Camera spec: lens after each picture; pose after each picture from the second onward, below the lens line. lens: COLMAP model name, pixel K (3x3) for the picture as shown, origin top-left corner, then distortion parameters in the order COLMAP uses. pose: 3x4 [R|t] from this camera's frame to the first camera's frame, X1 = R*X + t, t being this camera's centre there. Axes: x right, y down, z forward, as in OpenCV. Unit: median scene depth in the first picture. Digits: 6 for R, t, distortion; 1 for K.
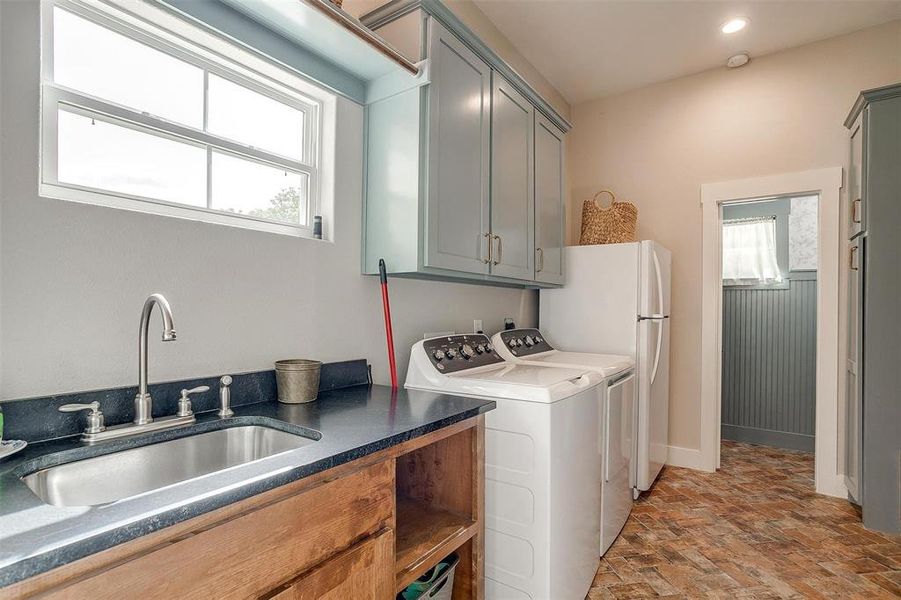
lens RADIAL K [[440.9, 0, 449.7], [0, 440.9, 305.1], [0, 0, 1]] dist [-0.002829, 0.001623]
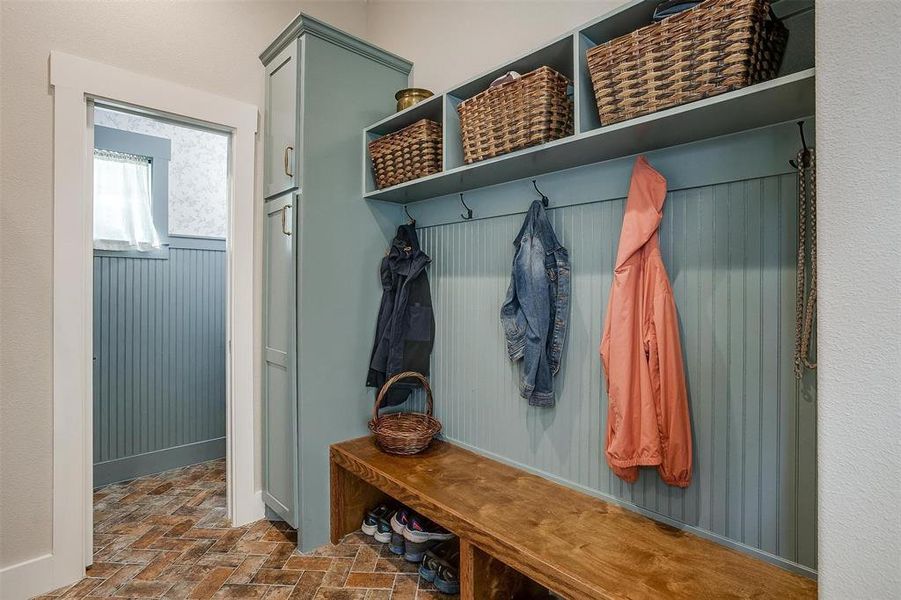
lens RADIAL K [[440.9, 0, 449.8], [0, 440.9, 292.5], [0, 0, 1]] dist [-0.002829, 0.001623]
pose [[0.225399, -0.005206, 0.974253, 0.166436], [-0.012121, 0.999893, 0.008147, 0.011792], [-0.974191, -0.013645, 0.225312, 0.430570]]
